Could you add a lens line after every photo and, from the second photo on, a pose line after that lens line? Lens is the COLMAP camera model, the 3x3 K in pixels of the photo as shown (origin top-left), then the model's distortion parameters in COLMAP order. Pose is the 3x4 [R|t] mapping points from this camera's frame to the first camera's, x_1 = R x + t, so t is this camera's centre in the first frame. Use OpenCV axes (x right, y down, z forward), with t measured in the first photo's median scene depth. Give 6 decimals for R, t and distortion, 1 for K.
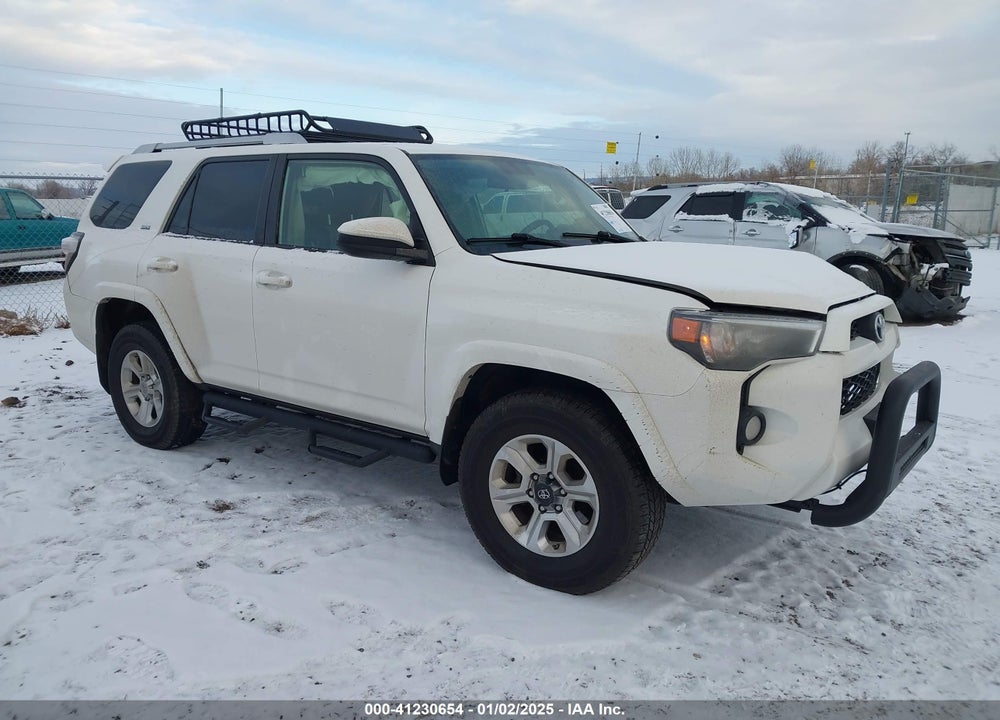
lens RADIAL K [[776.5, 0, 497.7], [0, 776.5, 367.6], [0, 0, 1]] dist [0.045317, -0.050479]
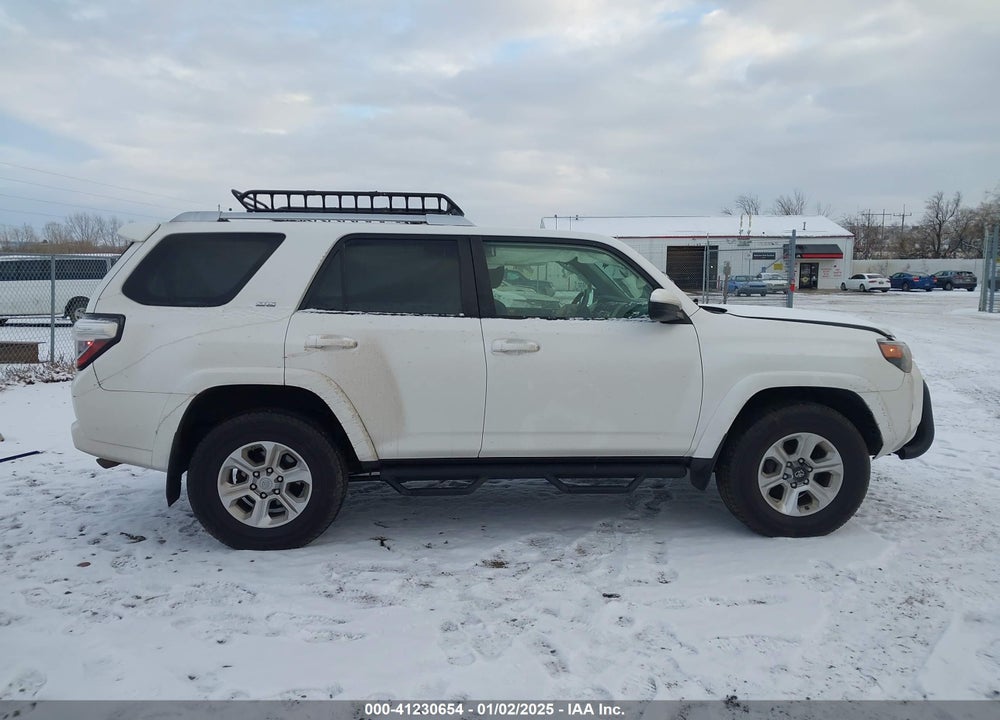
lens RADIAL K [[776.5, 0, 492.1], [0, 776.5, 357.4], [0, 0, 1]] dist [0.045317, -0.050479]
pose [[0.749497, -0.069773, 0.658320, -1.054388], [0.135166, 0.989611, -0.049001, -0.047673], [-0.648062, 0.125708, 0.751142, 0.193625]]
